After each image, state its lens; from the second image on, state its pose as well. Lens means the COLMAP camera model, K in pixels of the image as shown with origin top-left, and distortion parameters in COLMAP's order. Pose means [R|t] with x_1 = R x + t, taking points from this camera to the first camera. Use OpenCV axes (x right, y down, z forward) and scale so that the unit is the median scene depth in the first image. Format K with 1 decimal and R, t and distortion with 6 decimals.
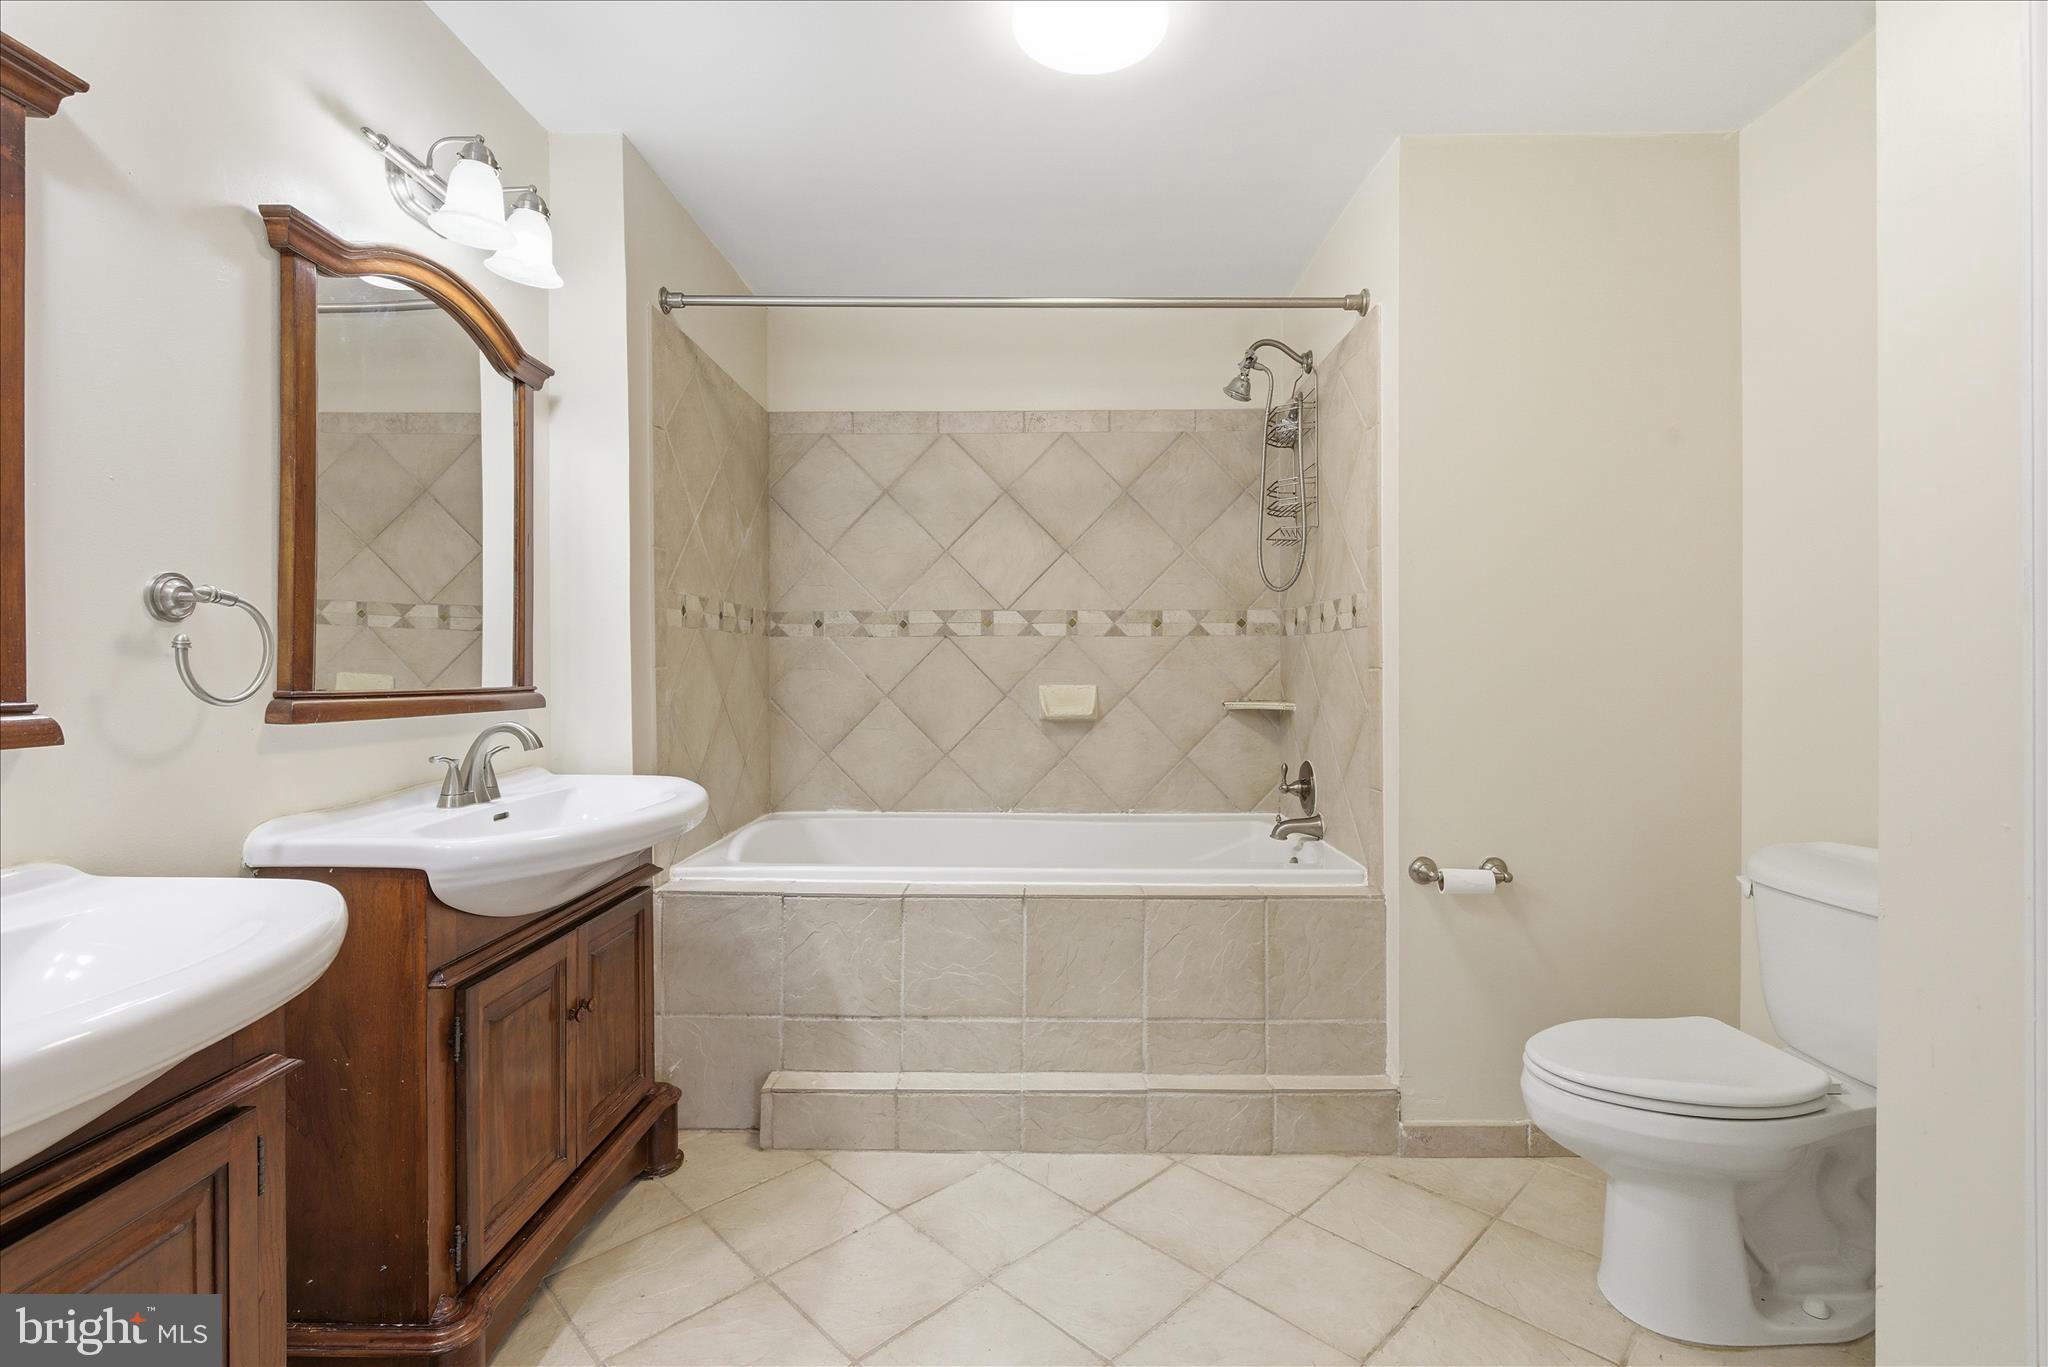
lens RADIAL K [[921.9, 0, 1033.0], [0, 921.9, 675.2], [0, 0, 1]] dist [0.000499, 0.000934]
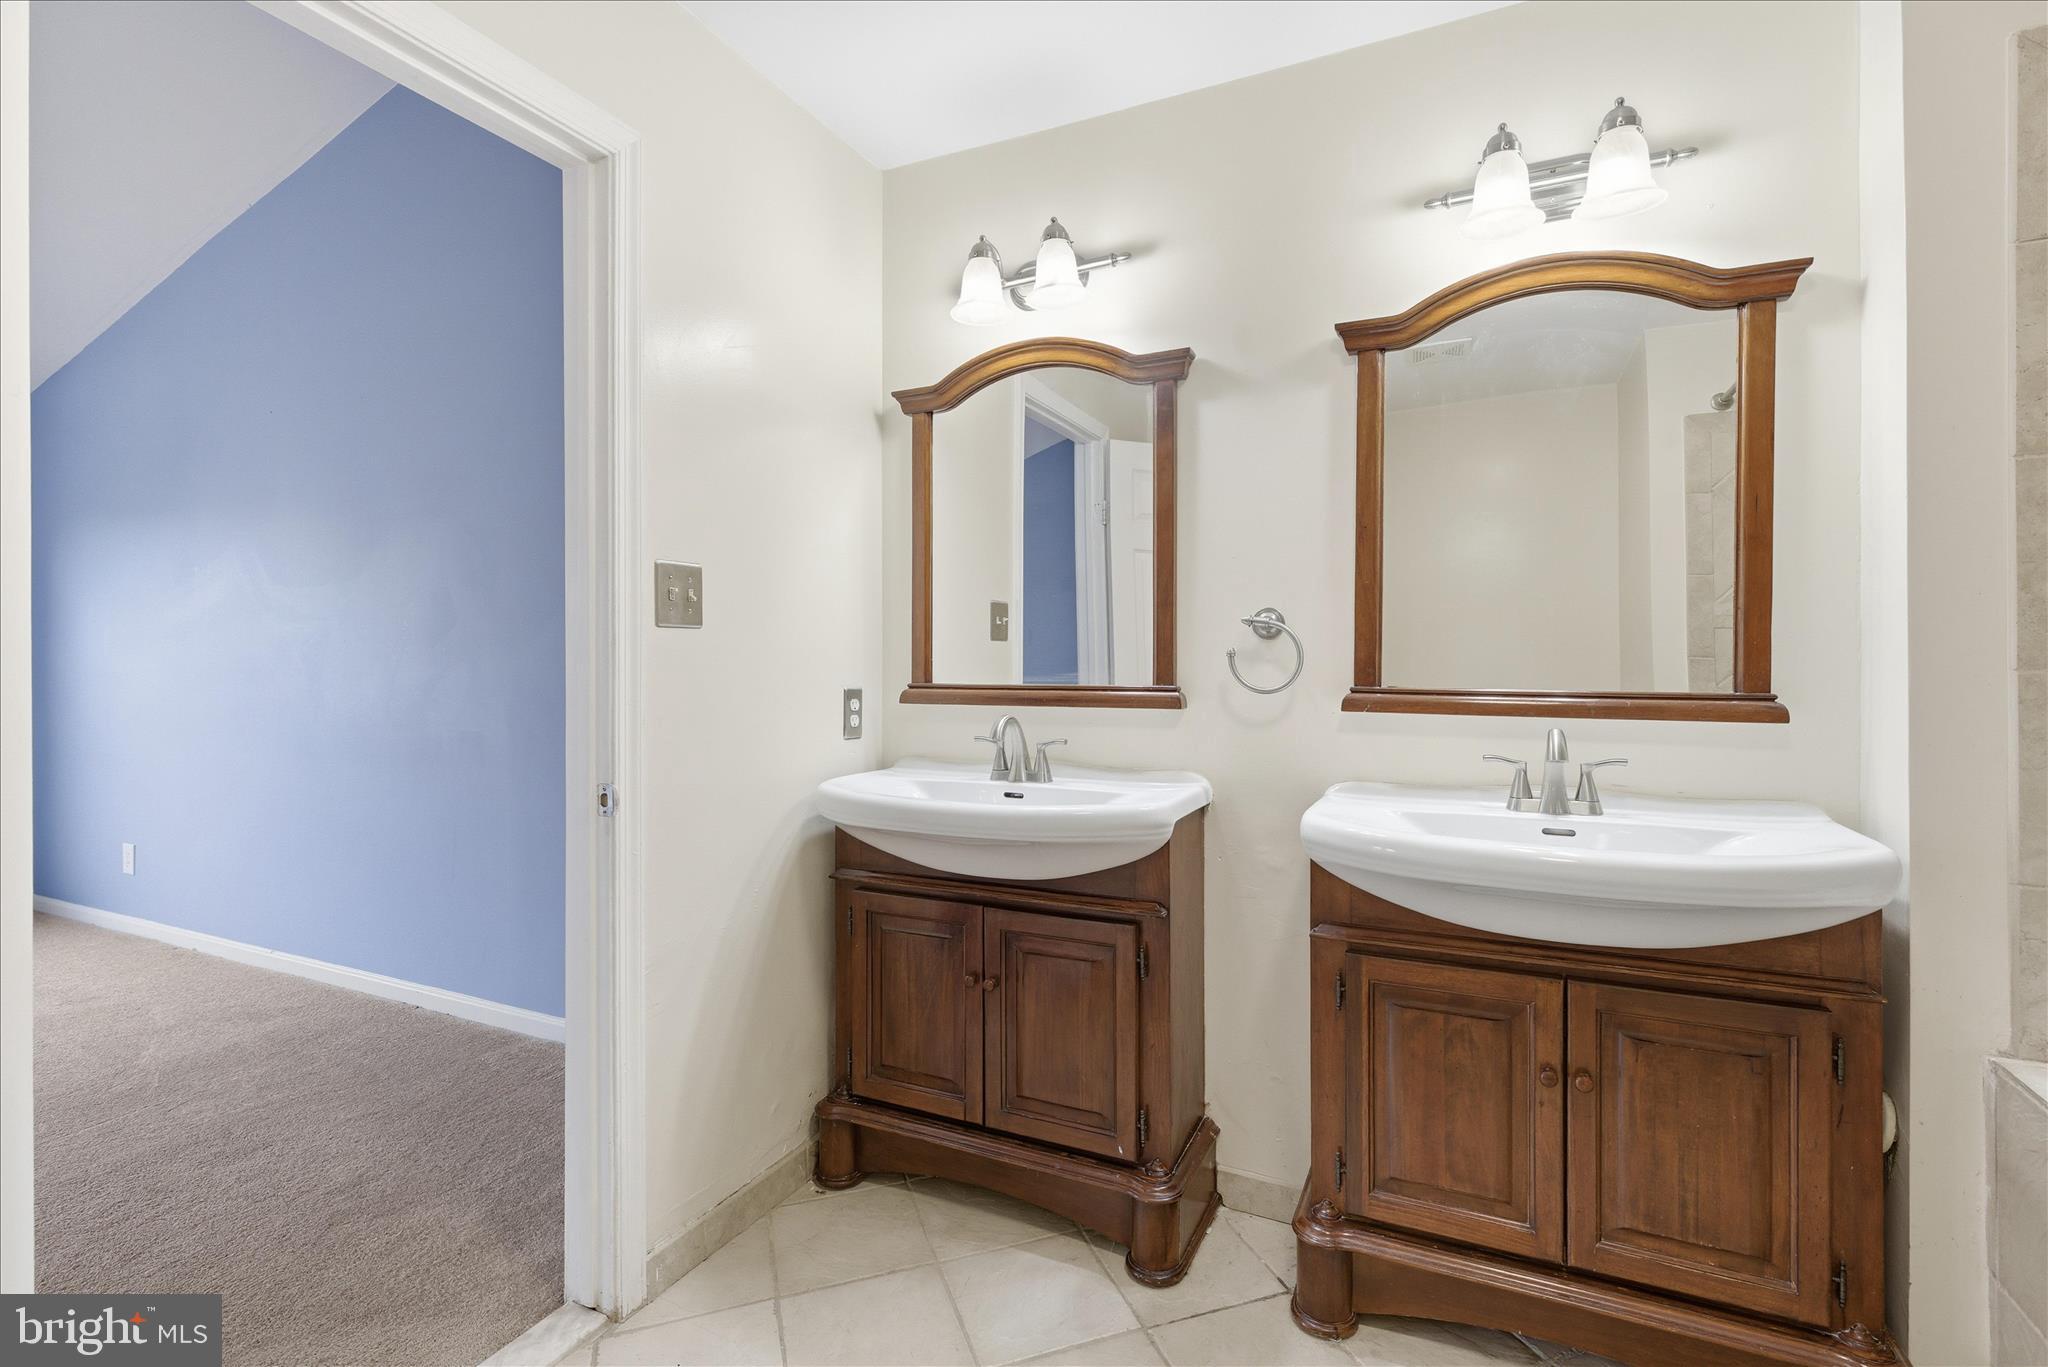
lens RADIAL K [[951.2, 0, 1052.9], [0, 951.2, 666.5], [0, 0, 1]] dist [-0.001375, -0.000126]
pose [[-0.410642, 0.006105, -0.911776, 0.369443], [-0.006073, 0.999937, 0.009430, -0.012734], [0.911776, 0.009410, -0.410579, 0.706543]]
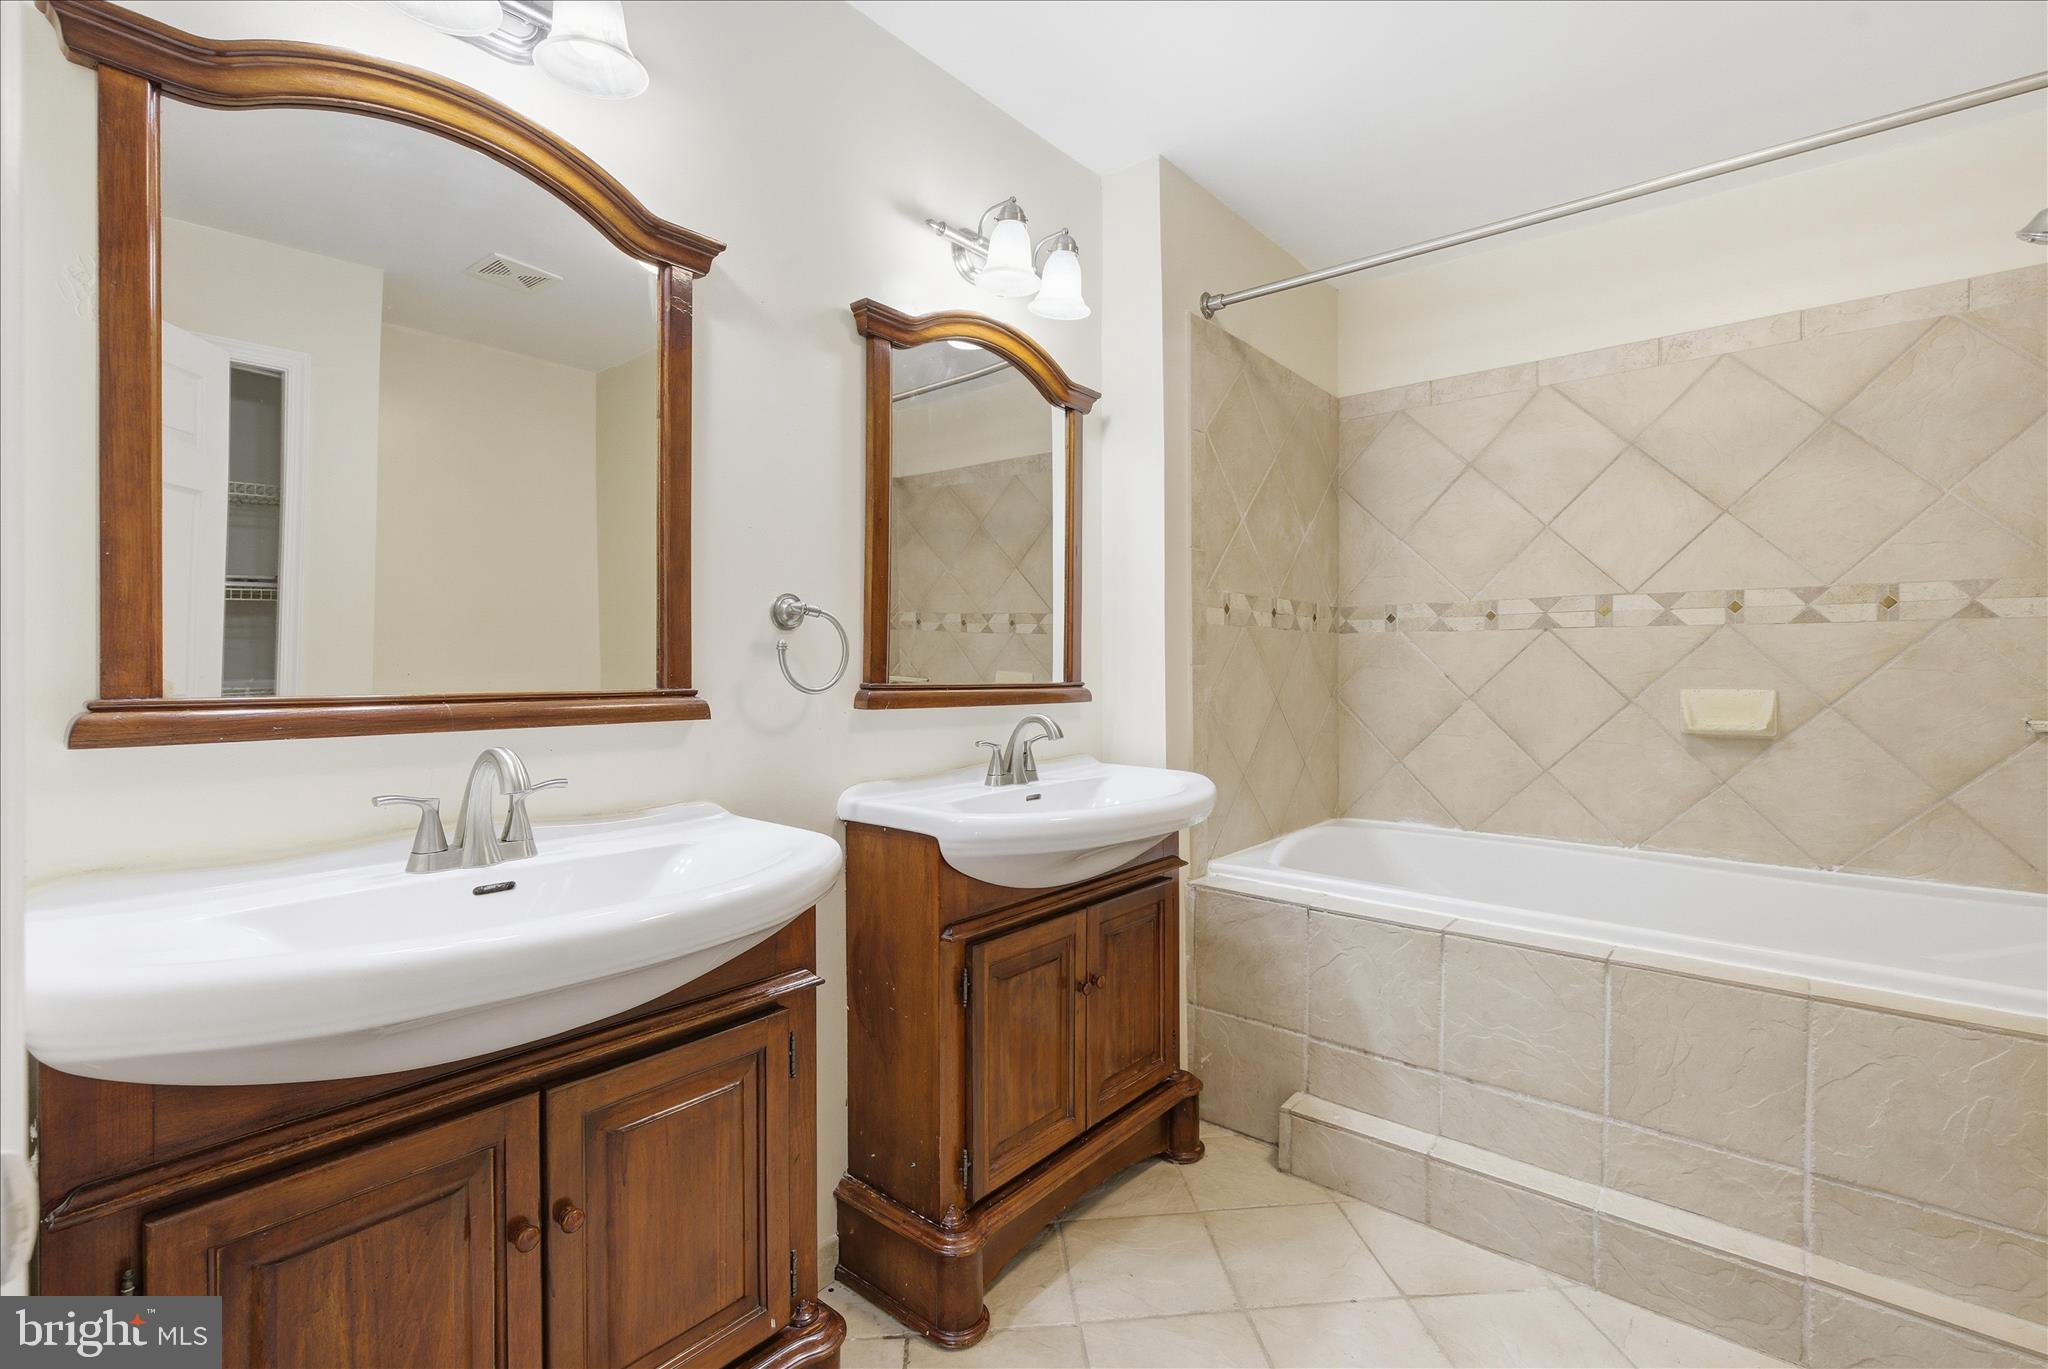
lens RADIAL K [[912.7, 0, 1050.0], [0, 912.7, 675.1], [0, 0, 1]] dist [-0.000448, 0.000085]
pose [[0.781526, 0.007179, -0.623832, 0.101066], [-0.006570, 0.999973, 0.003276, 0.000113], [0.623838, 0.001538, 0.781552, 0.107737]]
